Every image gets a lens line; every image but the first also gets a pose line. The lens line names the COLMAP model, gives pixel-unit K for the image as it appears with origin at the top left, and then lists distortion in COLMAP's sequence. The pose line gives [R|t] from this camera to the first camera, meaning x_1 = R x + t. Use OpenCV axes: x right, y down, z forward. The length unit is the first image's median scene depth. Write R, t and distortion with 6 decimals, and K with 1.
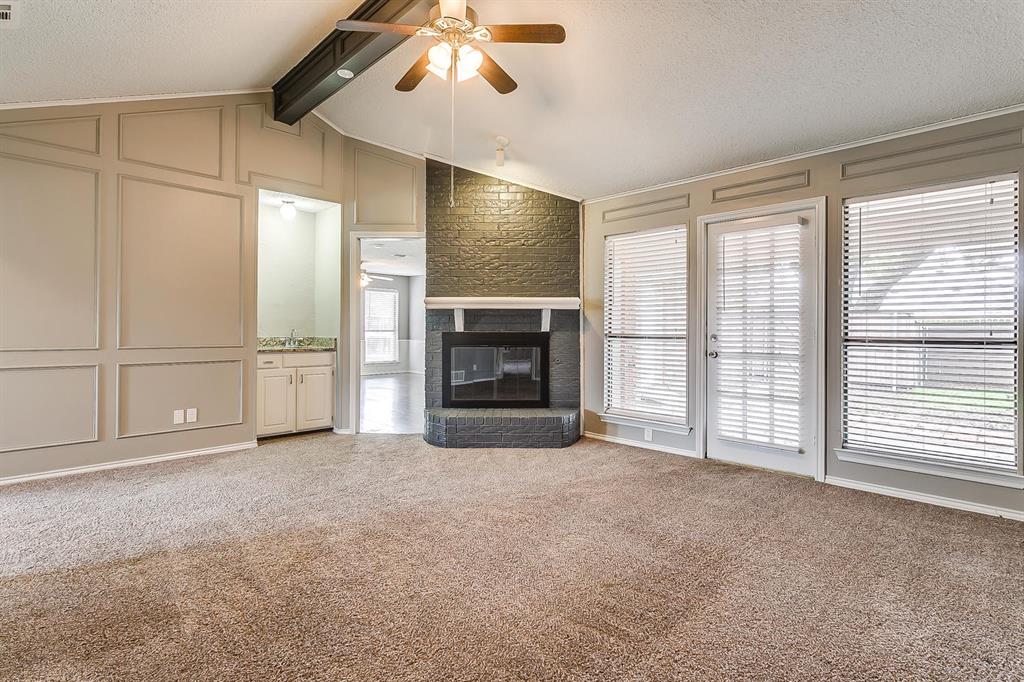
lens RADIAL K [[494.4, 0, 509.8], [0, 494.4, 328.2], [0, 0, 1]] dist [0.000642, 0.000123]
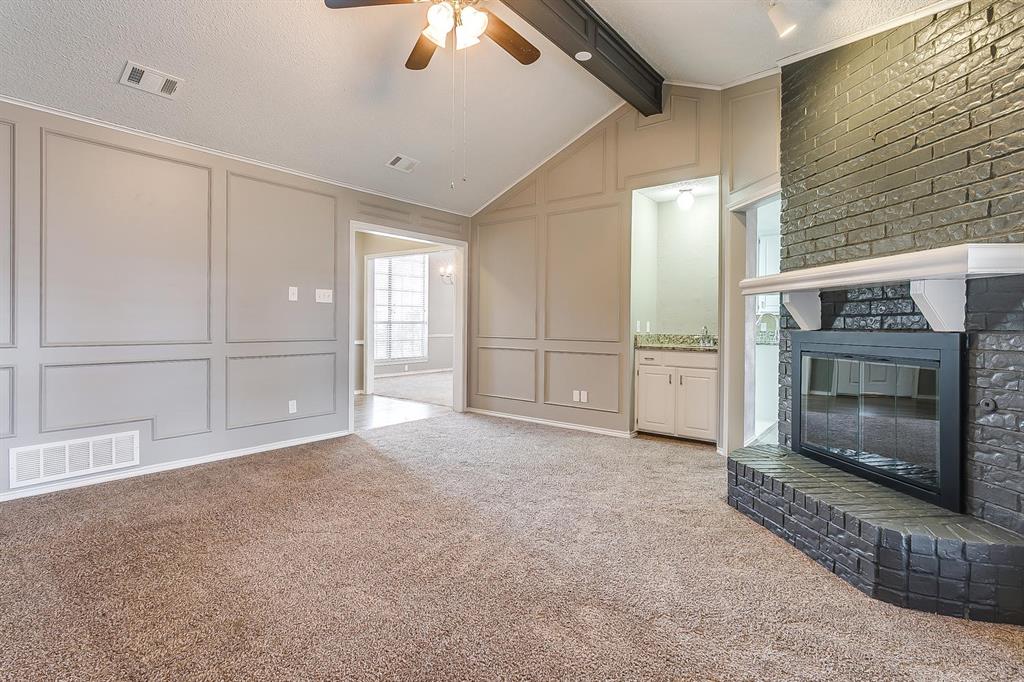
lens RADIAL K [[494.4, 0, 509.8], [0, 494.4, 328.2], [0, 0, 1]] dist [0.000642, 0.000123]
pose [[0.114687, 0.004060, -0.993393, 0.511919], [-0.006614, 0.999973, 0.003323, 0.005571], [0.993380, 0.006190, 0.114711, 0.647526]]
